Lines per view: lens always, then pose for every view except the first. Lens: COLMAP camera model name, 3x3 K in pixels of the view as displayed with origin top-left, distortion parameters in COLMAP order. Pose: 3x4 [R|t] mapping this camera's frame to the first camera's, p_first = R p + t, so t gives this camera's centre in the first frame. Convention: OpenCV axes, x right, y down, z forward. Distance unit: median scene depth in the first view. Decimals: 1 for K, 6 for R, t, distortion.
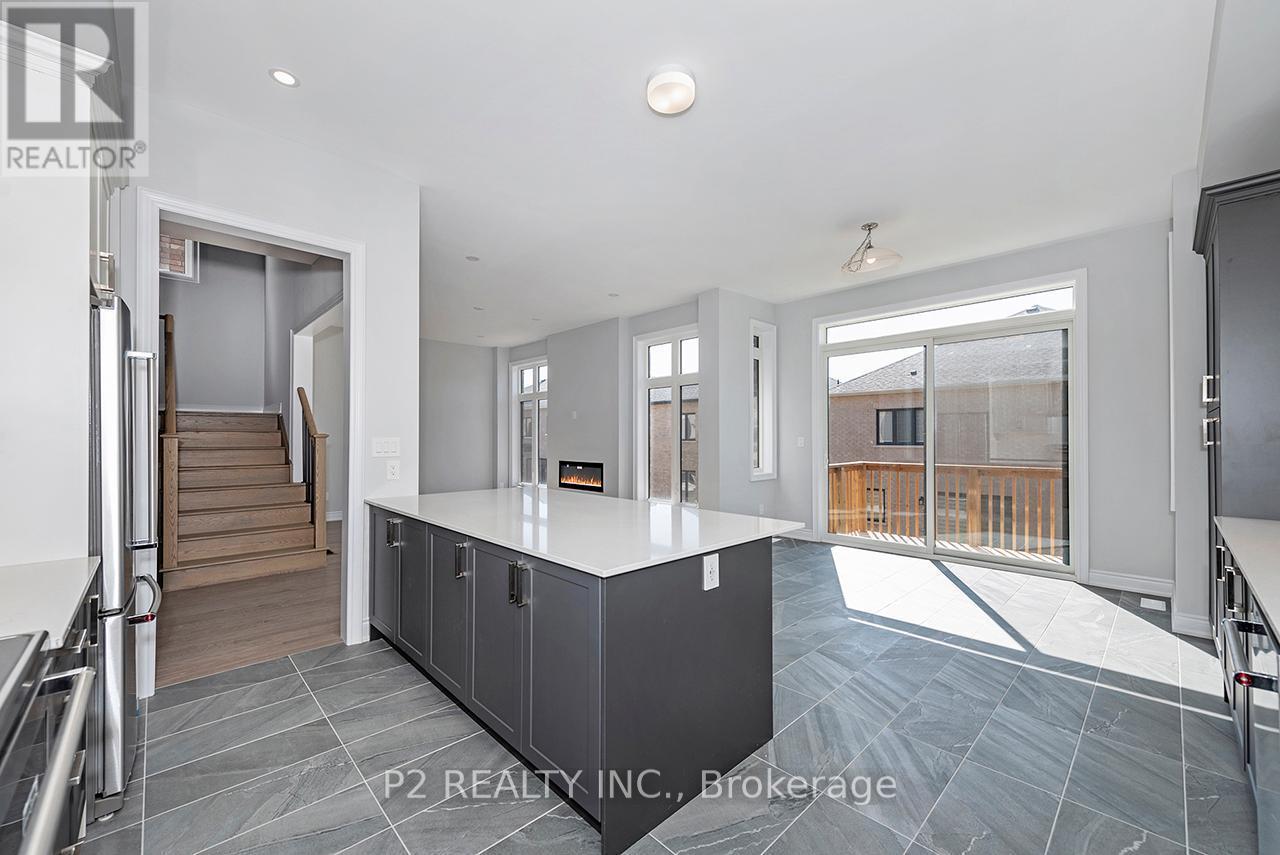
lens RADIAL K [[499.9, 0, 620.5], [0, 499.9, 436.7], [0, 0, 1]] dist [0.001117, -0.000146]
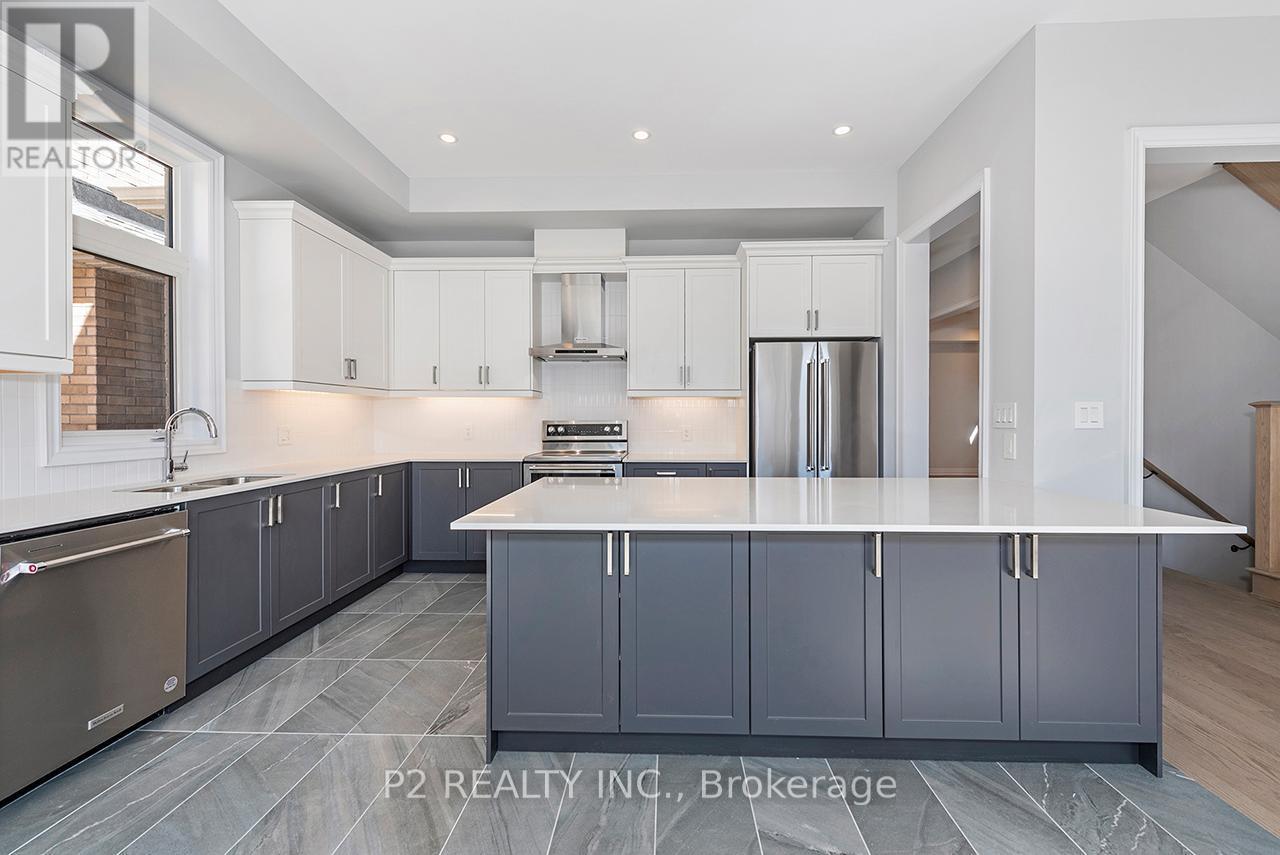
lens RADIAL K [[551.5, 0, 662.1], [0, 551.5, 420.8], [0, 0, 1]] dist [0.004680, -0.000653]
pose [[-0.700449, 0.006758, -0.713671, 0.253102], [0.003560, 0.999976, 0.005975, 0.015138], [0.713694, 0.001644, -0.700456, 0.624520]]
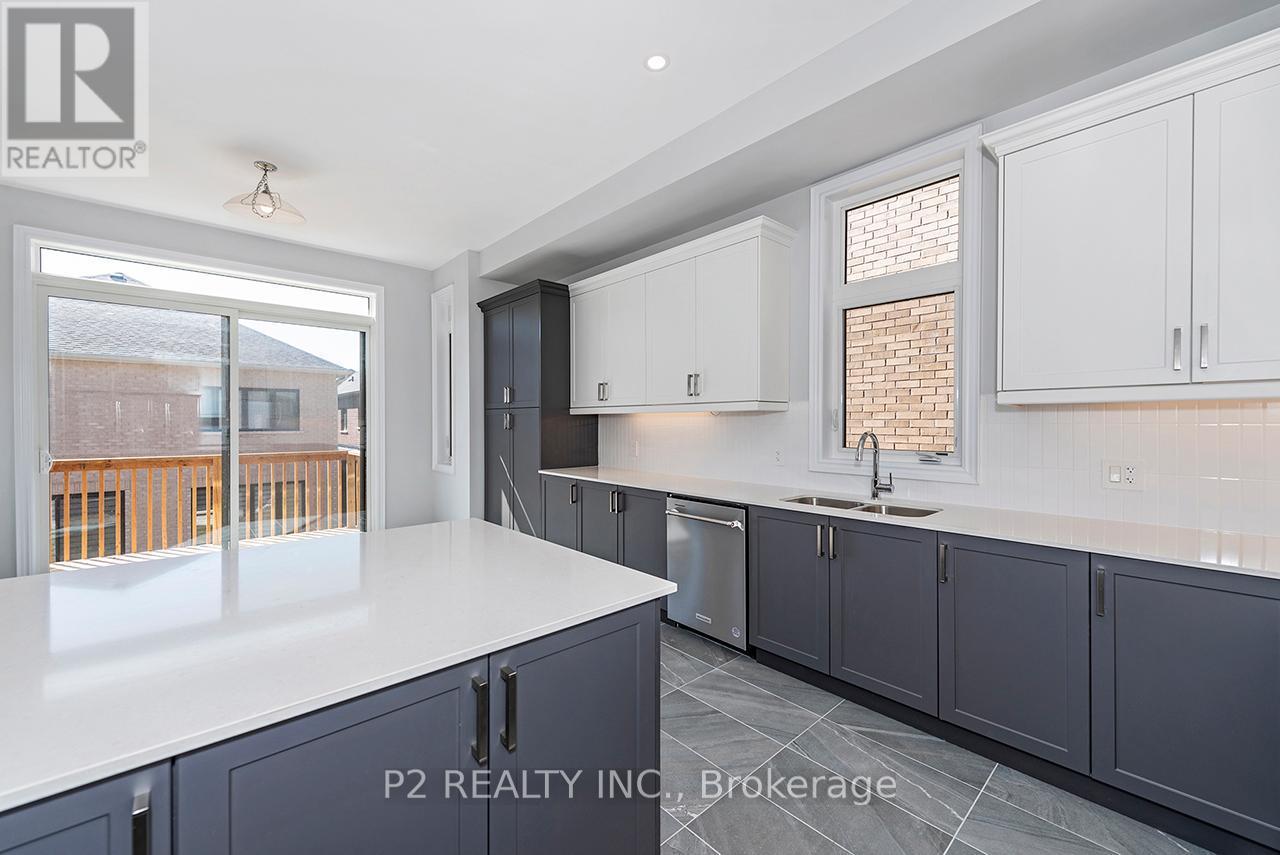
lens RADIAL K [[496.6, 0, 640.0], [0, 496.6, 427.5], [0, 0, 1]] dist [0.015975, 0.000014]
pose [[0.028050, -0.006832, 0.999583, -0.205769], [-0.001585, 0.999975, 0.006879, 0.000893], [-0.999605, -0.001777, 0.028038, 0.238109]]
